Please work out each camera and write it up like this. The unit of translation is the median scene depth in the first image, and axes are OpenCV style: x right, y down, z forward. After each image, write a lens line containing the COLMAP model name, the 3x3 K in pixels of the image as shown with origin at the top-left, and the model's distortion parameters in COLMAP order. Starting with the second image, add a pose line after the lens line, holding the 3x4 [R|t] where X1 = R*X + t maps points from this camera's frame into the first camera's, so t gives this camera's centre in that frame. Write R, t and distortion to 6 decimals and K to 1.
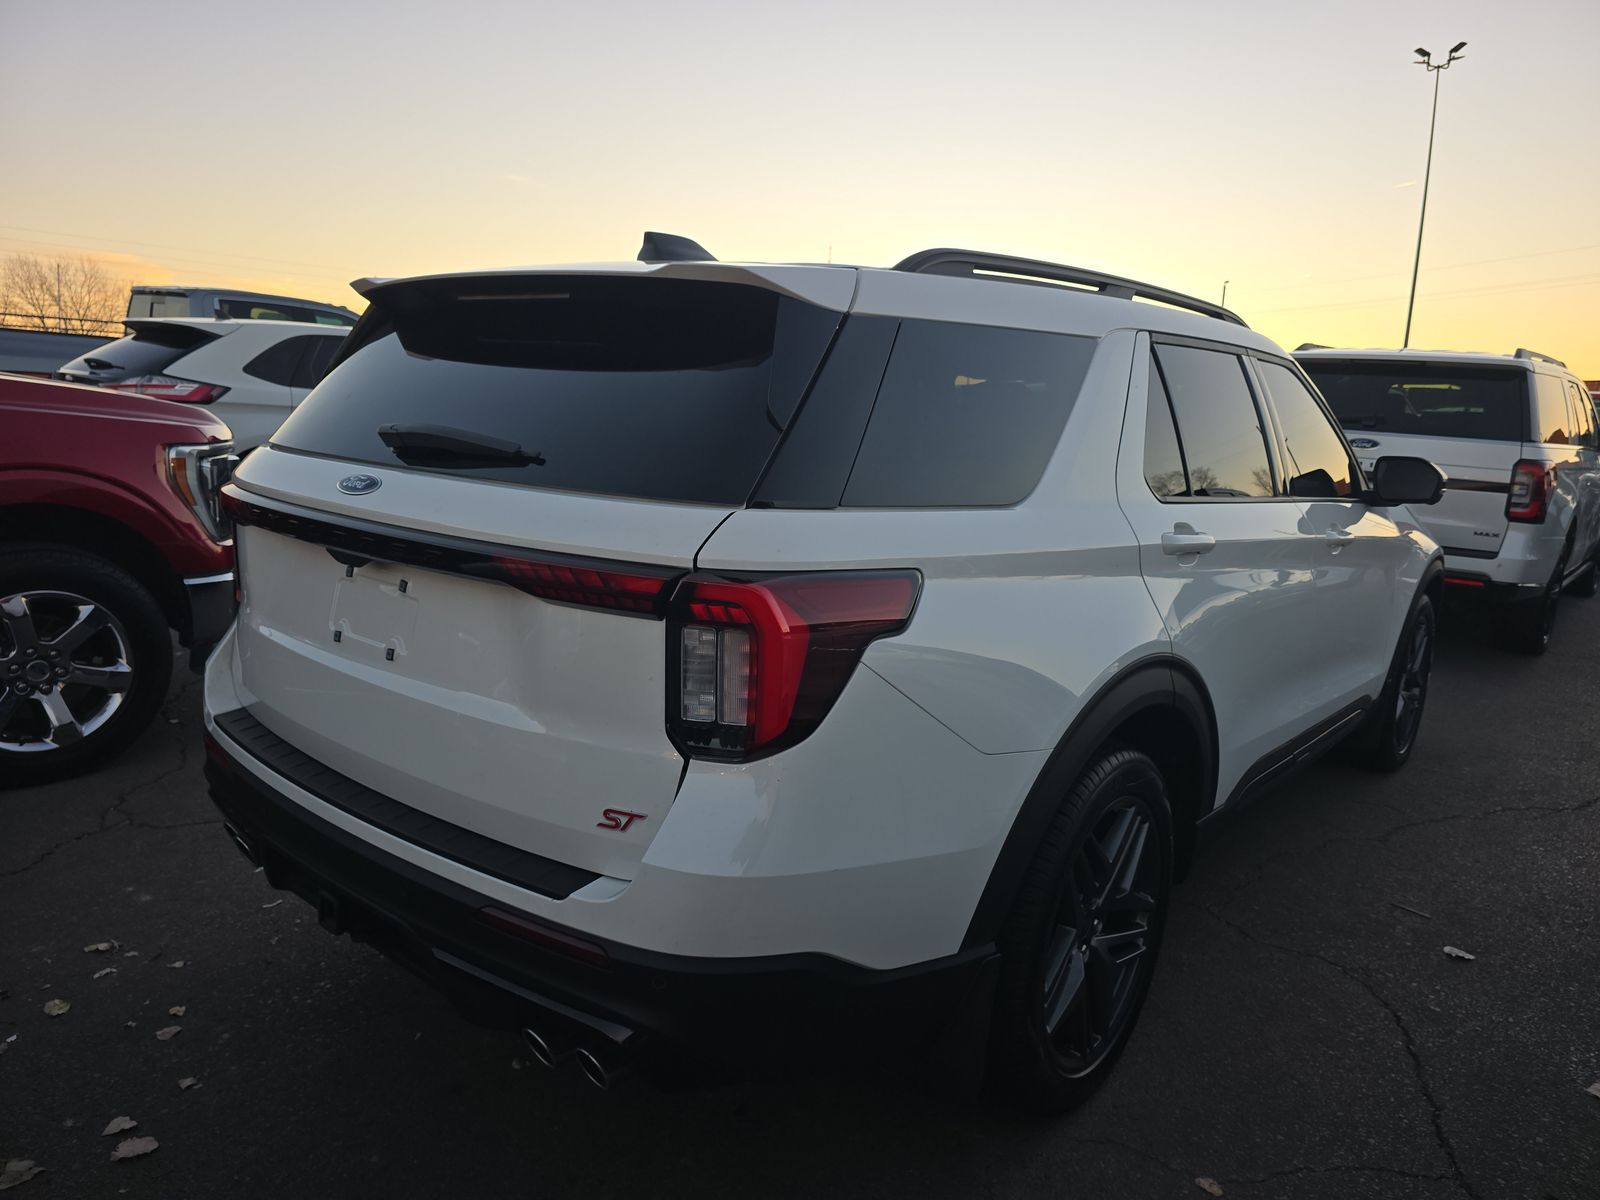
lens RADIAL K [[1070.1, 0, 794.9], [0, 1070.1, 585.5], [0, 0, 1]] dist [0.095910, -0.094307]
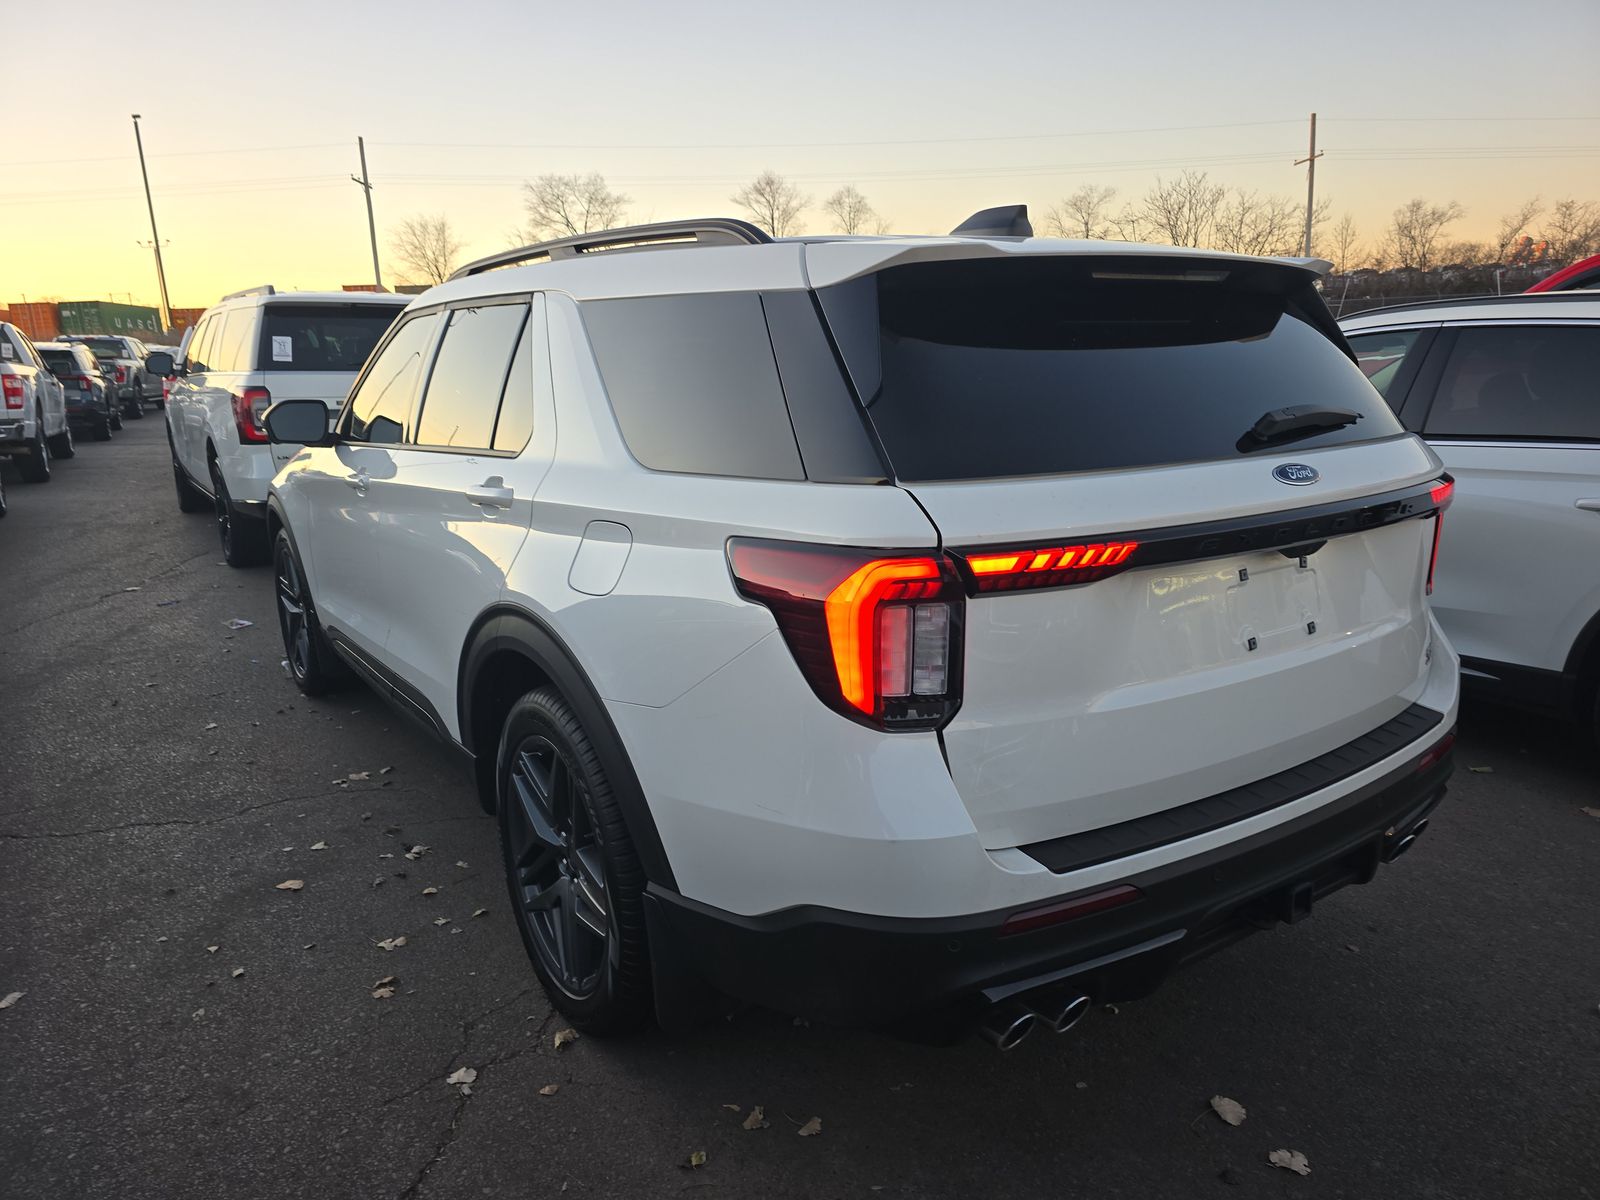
lens RADIAL K [[1070.1, 0, 794.9], [0, 1070.1, 585.5], [0, 0, 1]] dist [0.095910, -0.094307]
pose [[0.261246, -0.257679, 0.930243, -1.579521], [0.201883, 0.956983, 0.208390, -0.316724], [-0.943925, 0.133360, 0.302029, 1.226576]]
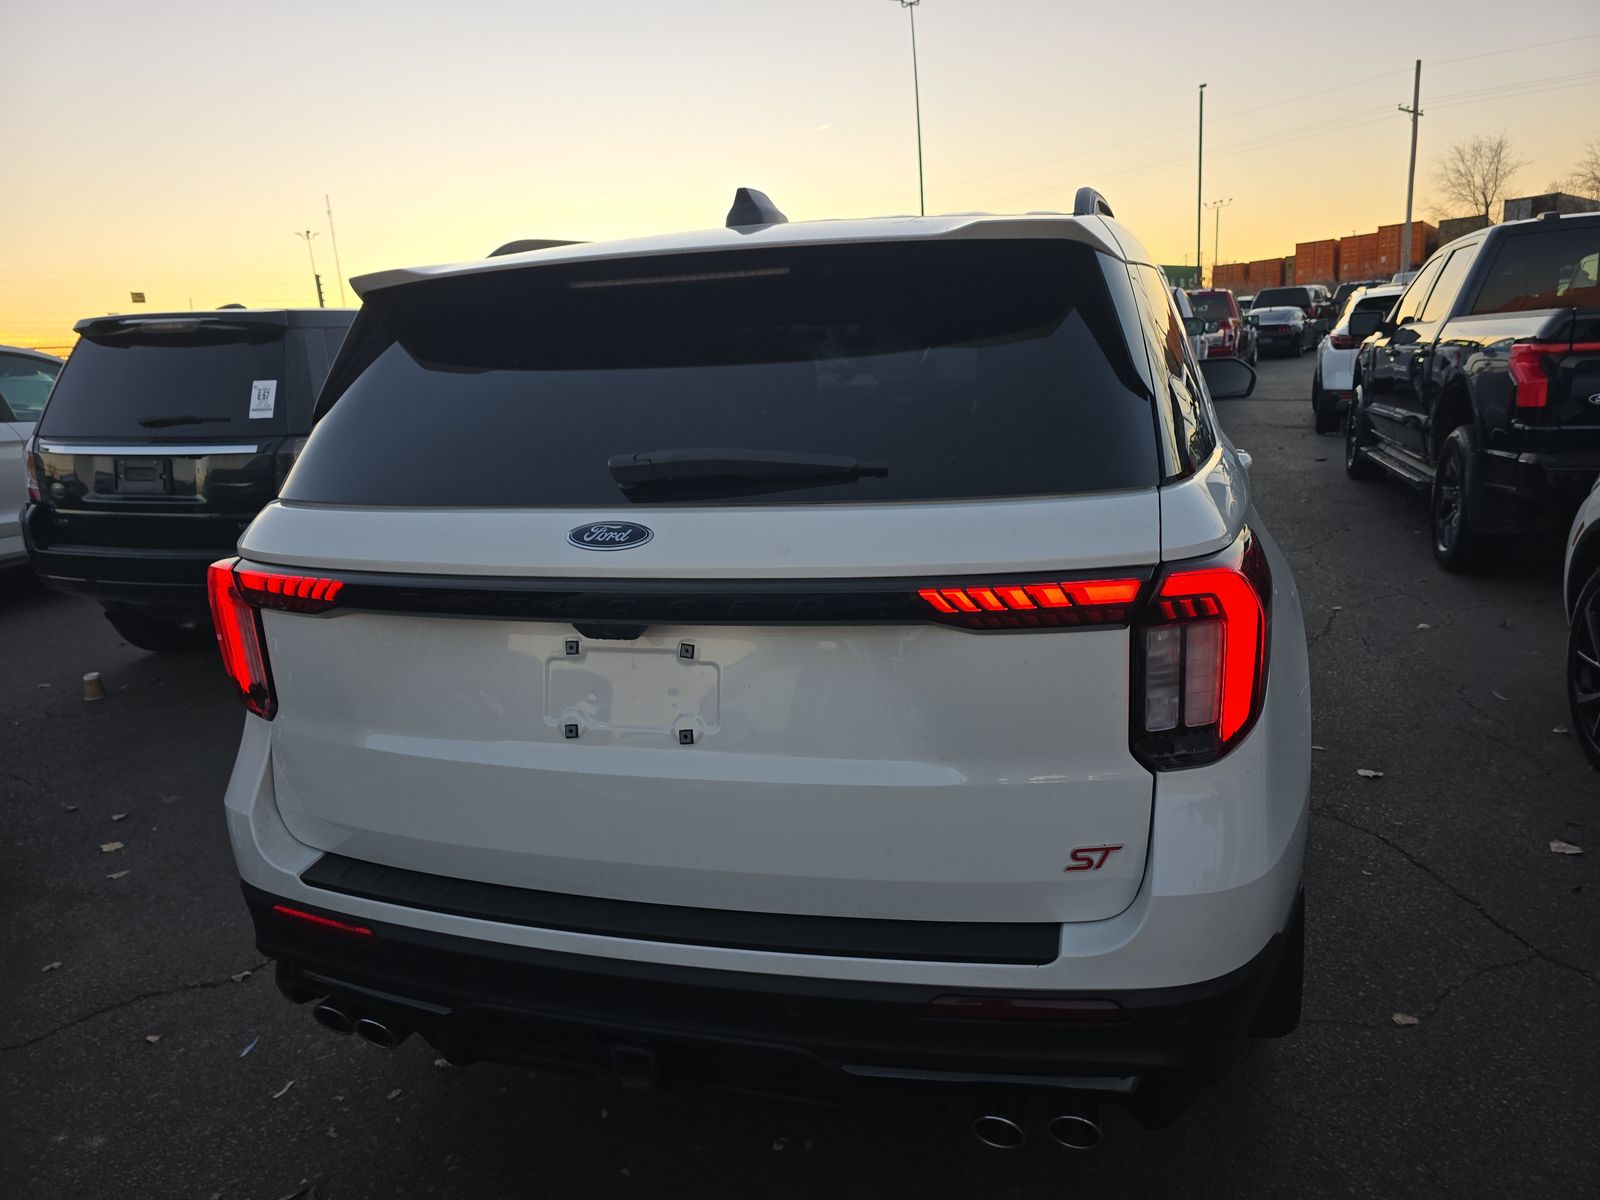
lens RADIAL K [[1070.1, 0, 794.9], [0, 1070.1, 585.5], [0, 0, 1]] dist [0.095910, -0.094307]
pose [[0.912530, -0.185326, 0.364614, -0.621168], [0.168572, 0.982633, 0.077563, -0.104997], [-0.372656, -0.009314, 0.927923, 0.246257]]
